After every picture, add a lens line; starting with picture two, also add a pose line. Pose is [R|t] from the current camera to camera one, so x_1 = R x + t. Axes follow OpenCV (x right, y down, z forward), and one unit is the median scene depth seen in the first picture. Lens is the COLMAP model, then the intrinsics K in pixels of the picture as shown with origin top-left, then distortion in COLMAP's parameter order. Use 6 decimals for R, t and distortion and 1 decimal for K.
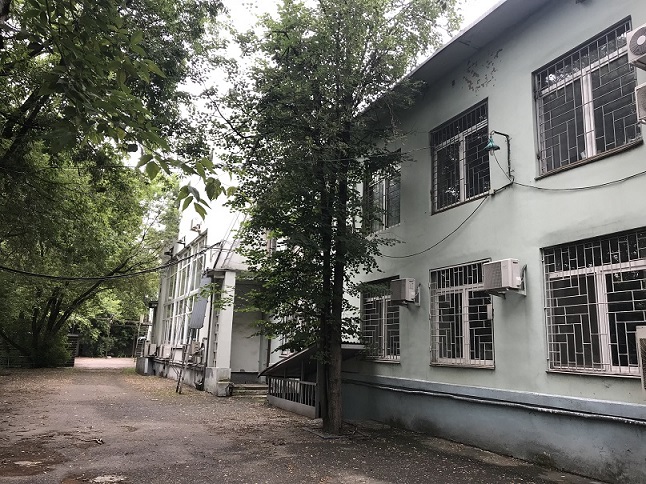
lens RADIAL K [[533.4, 0, 322.7], [0, 533.4, 238.3], [0, 0, 1]] dist [-0.002669, -0.004850]
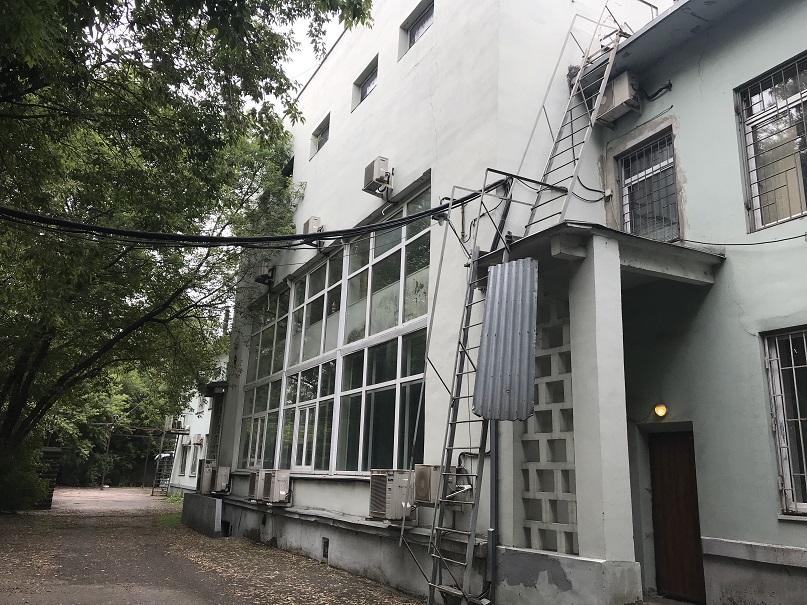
lens RADIAL K [[666.4, 0, 403.2], [0, 666.4, 306.0], [0, 0, 1]] dist [-0.002669, -0.004850]
pose [[0.998404, 0.032265, 0.046360, -0.098742], [-0.030000, 0.998360, -0.048765, 0.040793], [-0.047857, 0.047296, 0.997734, 0.202262]]
